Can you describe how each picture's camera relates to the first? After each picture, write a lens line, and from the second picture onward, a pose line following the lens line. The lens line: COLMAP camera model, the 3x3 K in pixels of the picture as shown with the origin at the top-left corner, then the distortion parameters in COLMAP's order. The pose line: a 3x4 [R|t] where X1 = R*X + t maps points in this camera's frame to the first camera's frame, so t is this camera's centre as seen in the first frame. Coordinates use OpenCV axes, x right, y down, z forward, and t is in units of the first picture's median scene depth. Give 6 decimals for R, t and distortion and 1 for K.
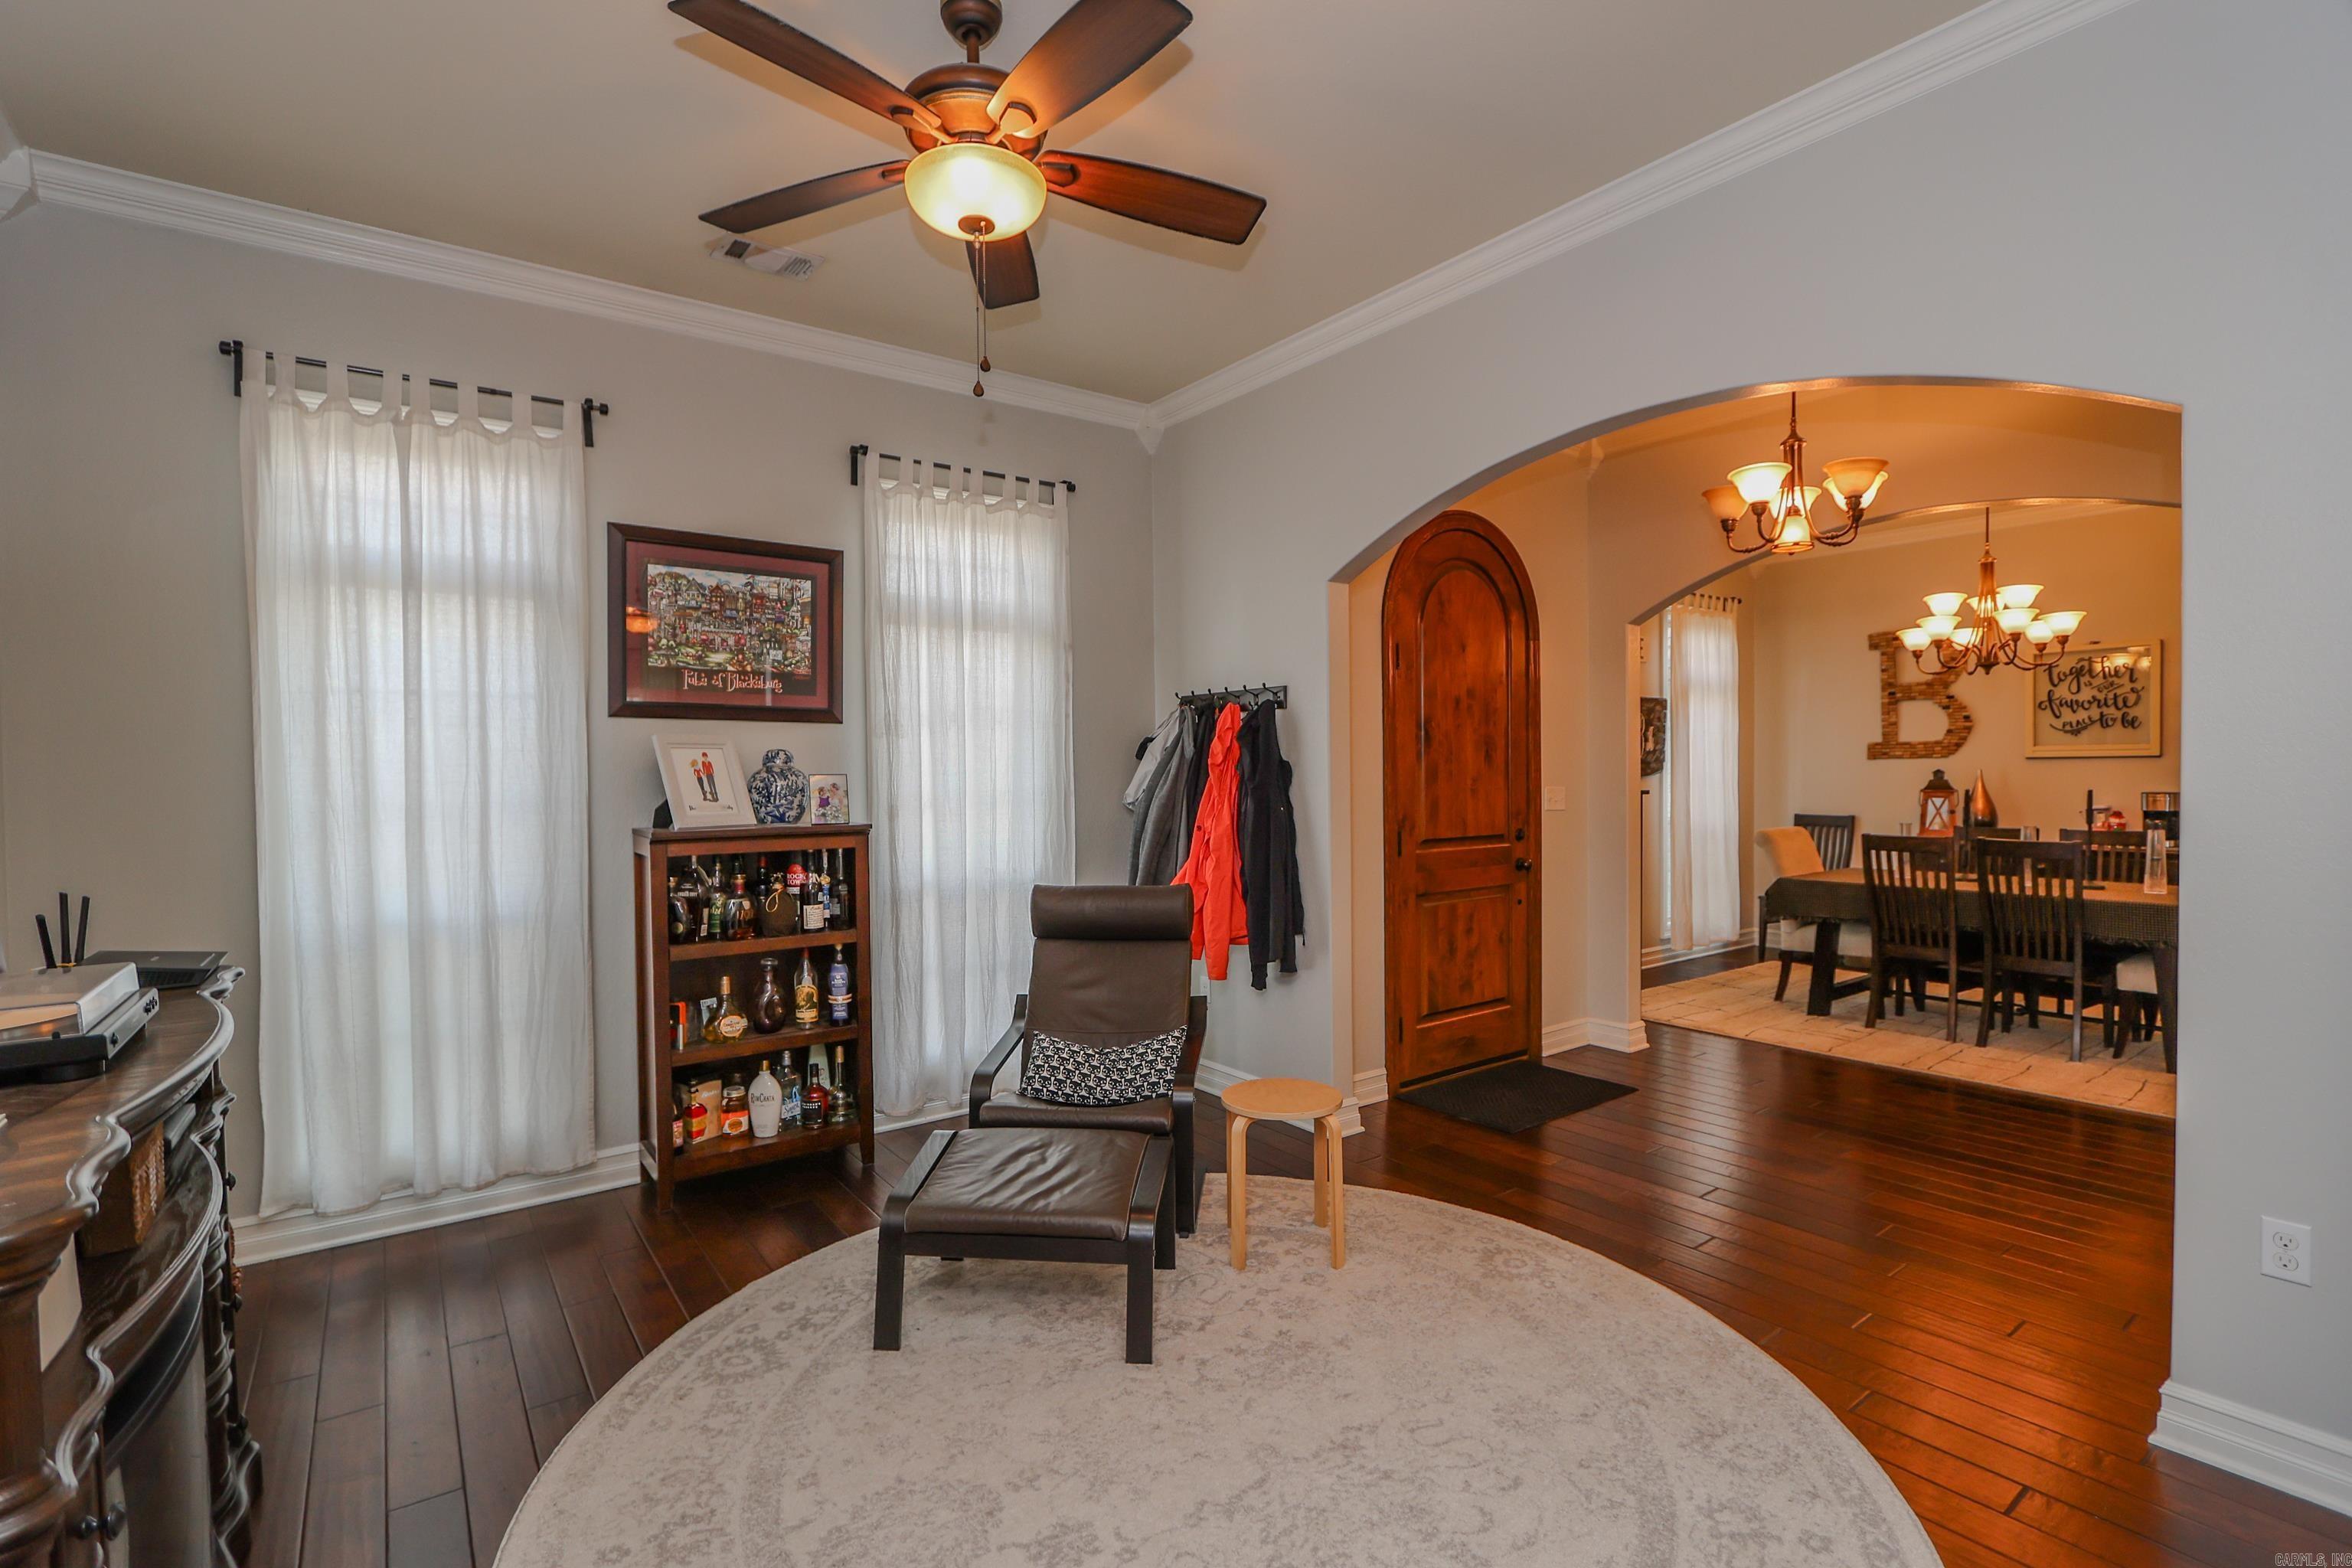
lens RADIAL K [[1075.3, 0, 1180.8], [0, 1075.3, 790.5], [0, 0, 1]] dist [-0.014104, 0.000053]
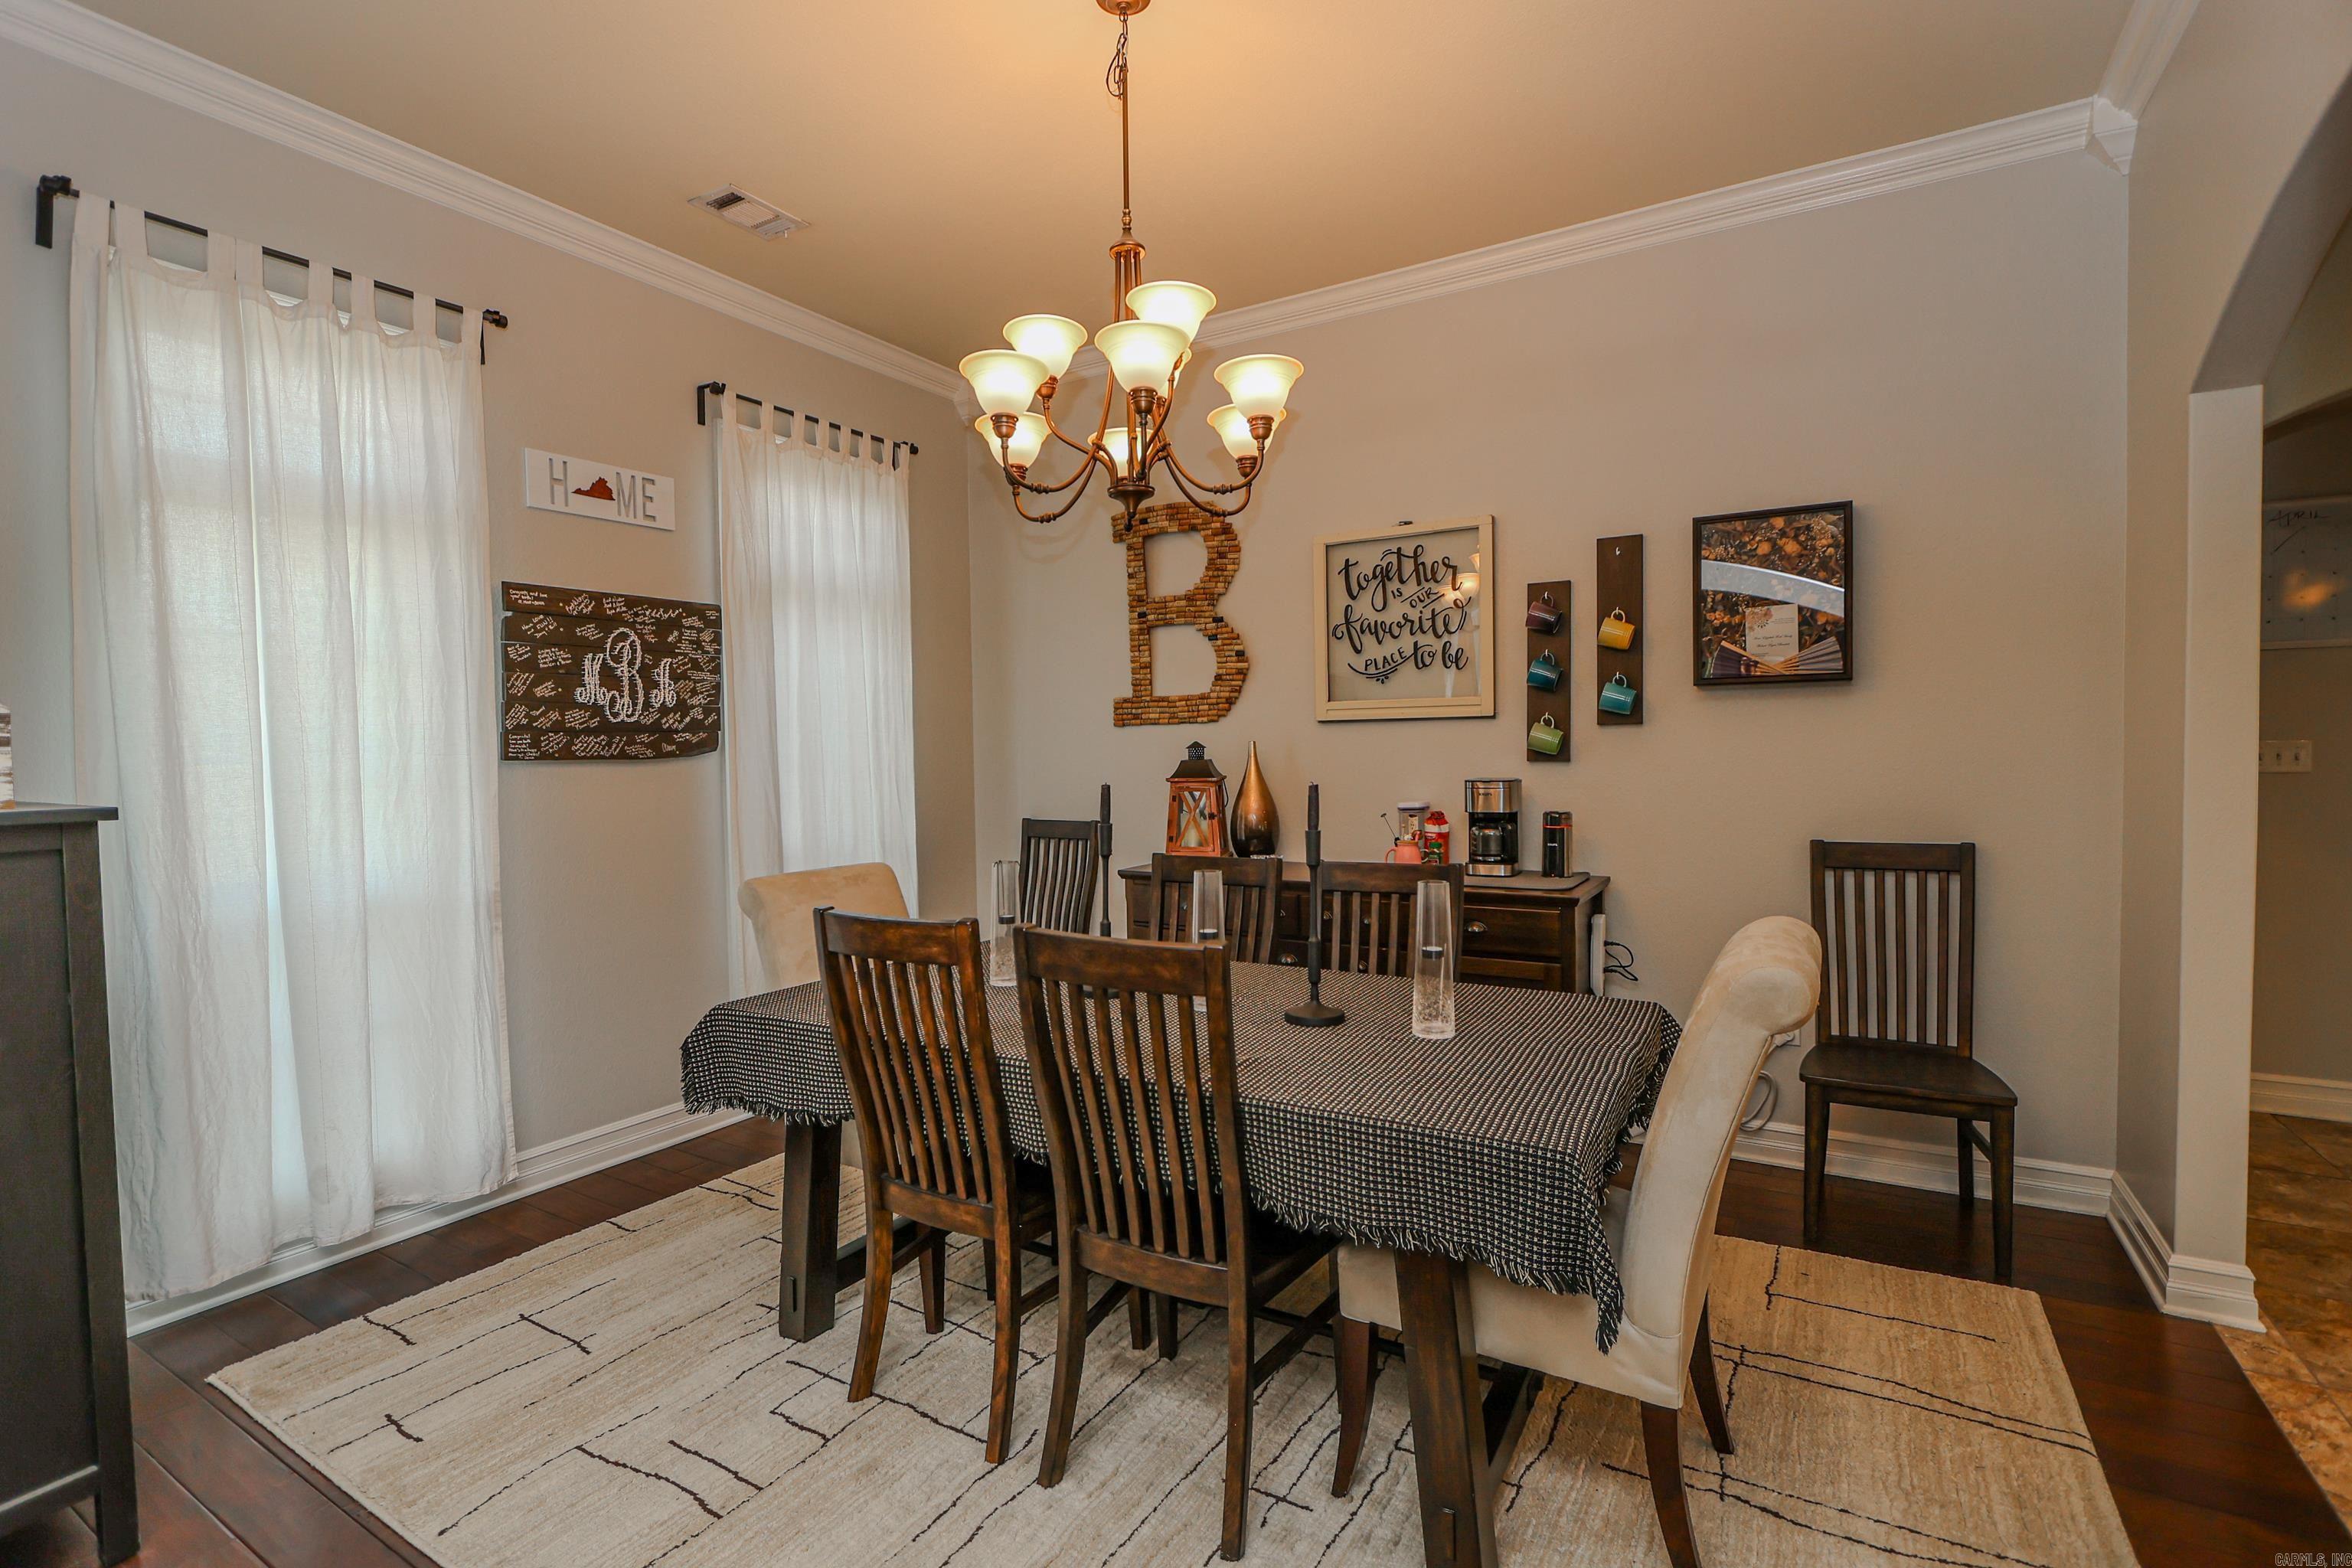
lens RADIAL K [[1082.0, 0, 1161.7], [0, 1082.0, 792.5], [0, 0, 1]] dist [-0.012031, -0.000398]
pose [[0.927756, -0.020807, 0.372607, 0.880430], [0.013585, 0.999666, 0.021997, -0.010278], [-0.372940, -0.015346, 0.927729, 0.860605]]
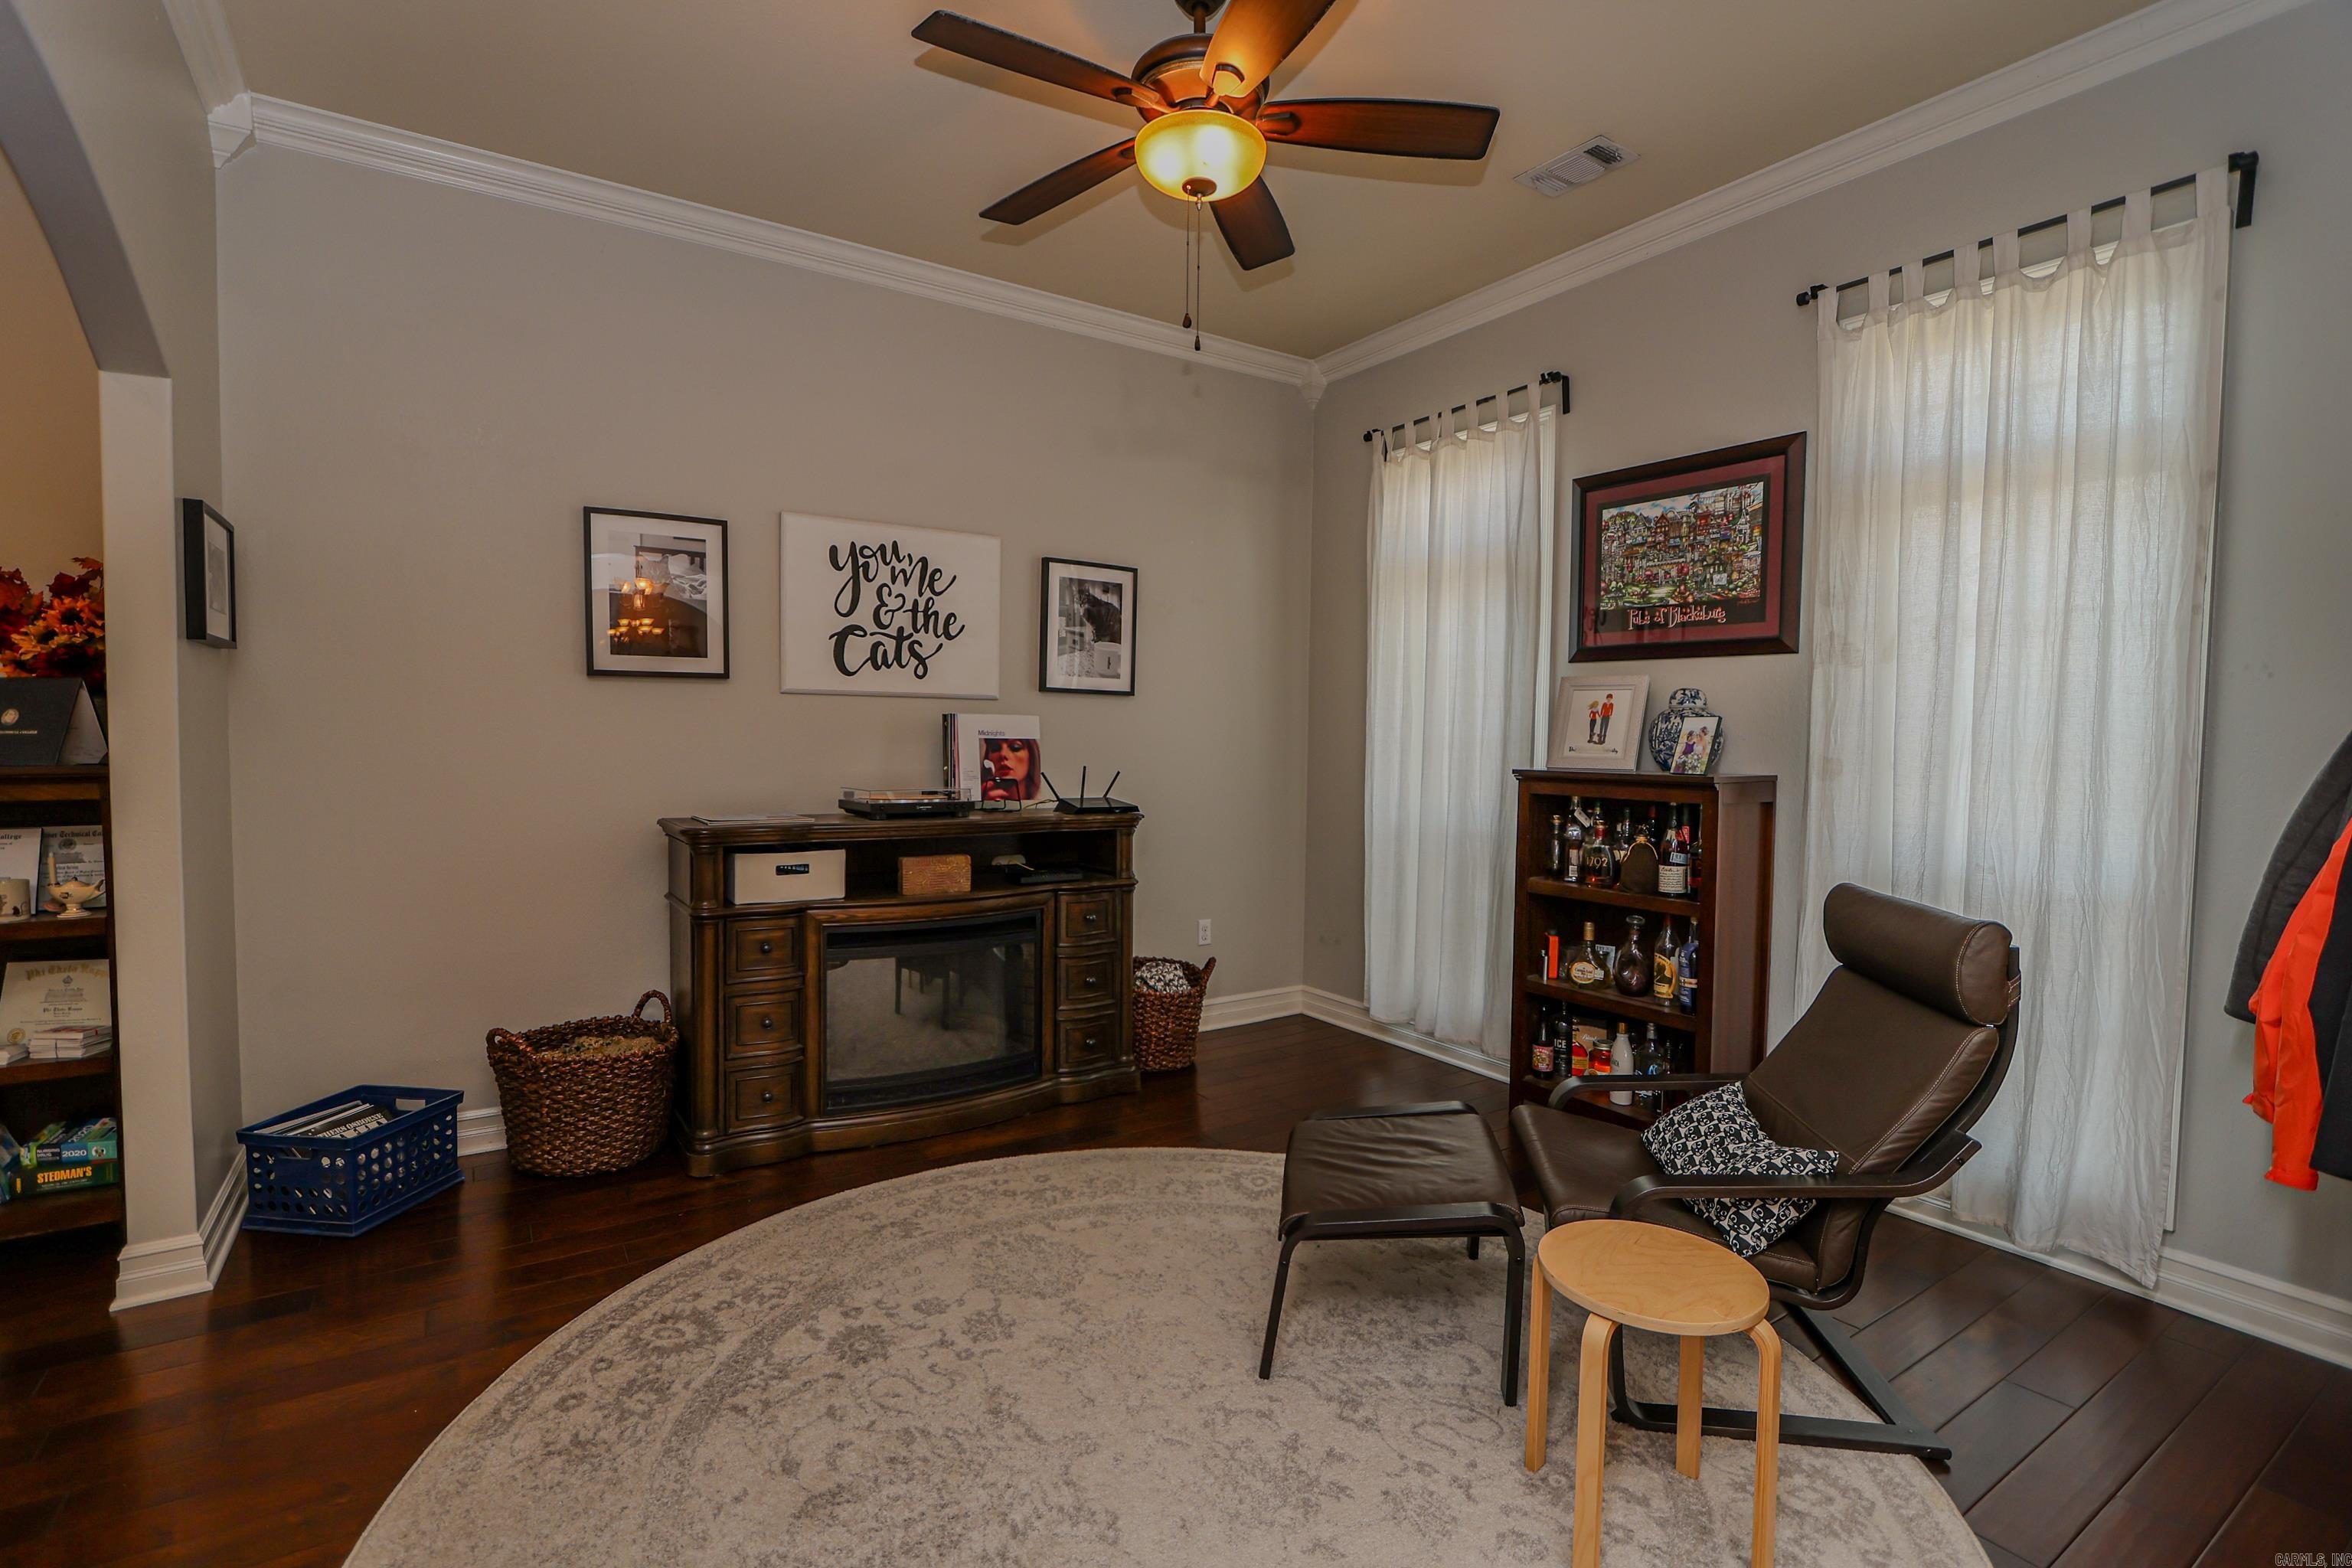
lens RADIAL K [[1077.9, 0, 1154.7], [0, 1077.9, 780.7], [0, 0, 1]] dist [-0.012970, 0.000575]
pose [[-0.067115, 0.053955, -0.996285, 0.534851], [-0.029531, 0.997992, 0.056037, 0.000848], [0.997308, 0.033182, -0.065387, 0.617570]]
